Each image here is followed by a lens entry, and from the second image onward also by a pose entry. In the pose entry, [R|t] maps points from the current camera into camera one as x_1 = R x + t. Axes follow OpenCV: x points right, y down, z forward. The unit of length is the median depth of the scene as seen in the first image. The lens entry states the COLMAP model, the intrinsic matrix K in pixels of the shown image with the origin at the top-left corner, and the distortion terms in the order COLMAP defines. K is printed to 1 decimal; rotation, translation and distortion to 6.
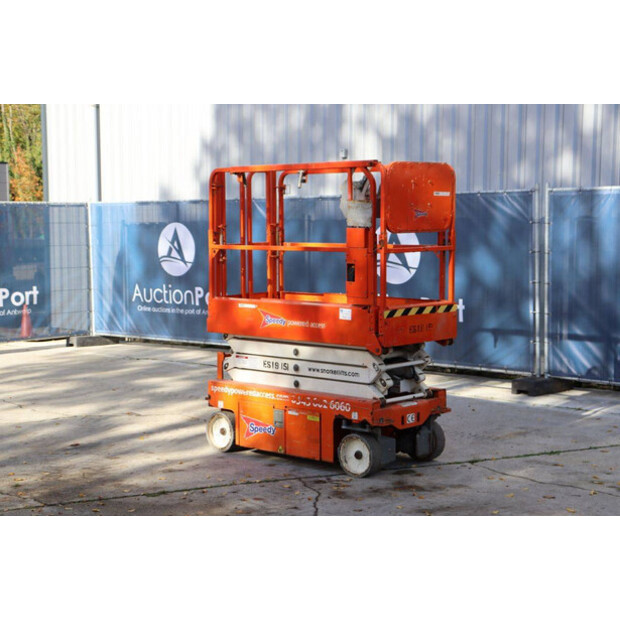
lens RADIAL K [[1150.2, 0, 310.5], [0, 1150.2, 308.0], [0, 0, 1]] dist [0.267977, 0.000000]
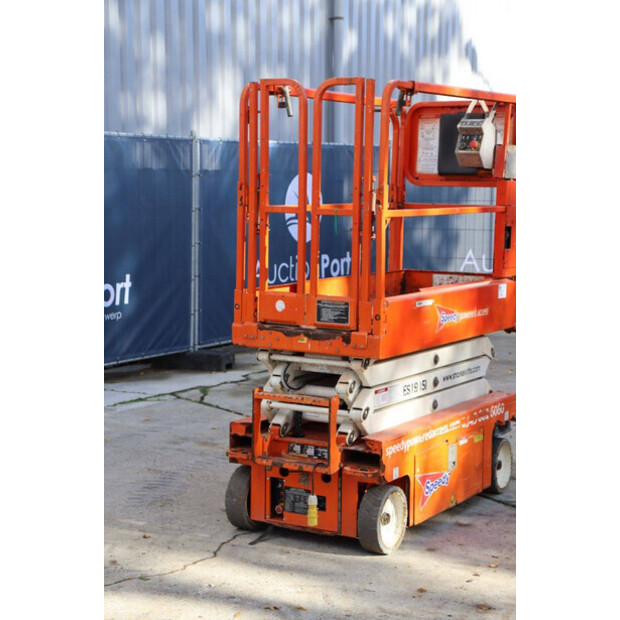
lens RADIAL K [[1306.9, 0, 309.8], [0, 1306.9, 313.9], [0, 0, 1]] dist [0.343604, 0.000000]
pose [[-0.215308, -0.099629, 0.971451, -0.762721], [0.066244, 0.991001, 0.116316, -0.086328], [-0.974297, 0.089396, -0.206770, 1.229828]]
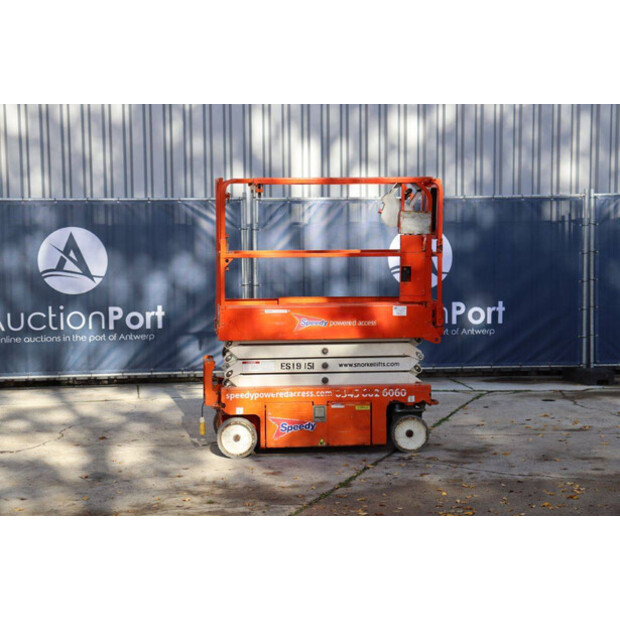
lens RADIAL K [[1409.7, 0, 308.8], [0, 1409.7, 307.4], [0, 0, 1]] dist [0.396789, 0.000000]
pose [[0.658326, -0.052049, 0.750931, -1.006604], [0.062779, 0.997927, 0.014132, -0.021801], [-0.750110, 0.037839, 0.660229, 0.136509]]
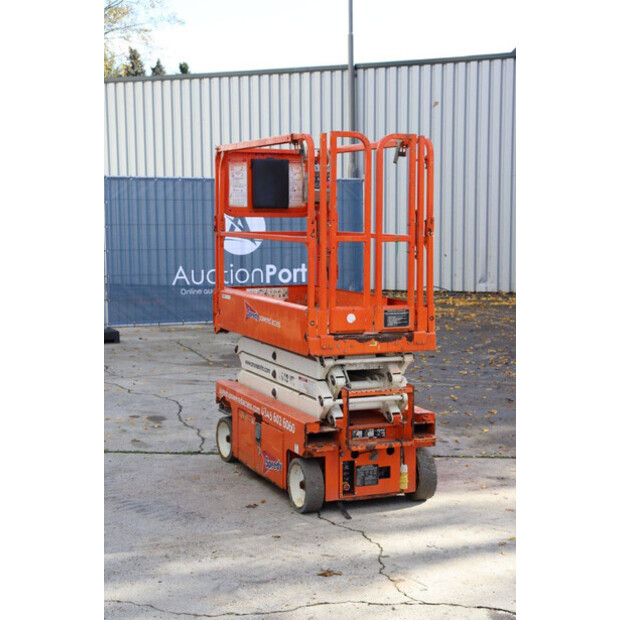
lens RADIAL K [[1096.8, 0, 313.6], [0, 1096.8, 308.1], [0, 0, 1]] dist [0.213408, 0.000000]
pose [[-0.914622, -0.034671, 0.402821, -0.324442], [0.034283, 0.986078, 0.162714, -0.135082], [-0.402855, 0.162632, -0.900699, 1.770876]]
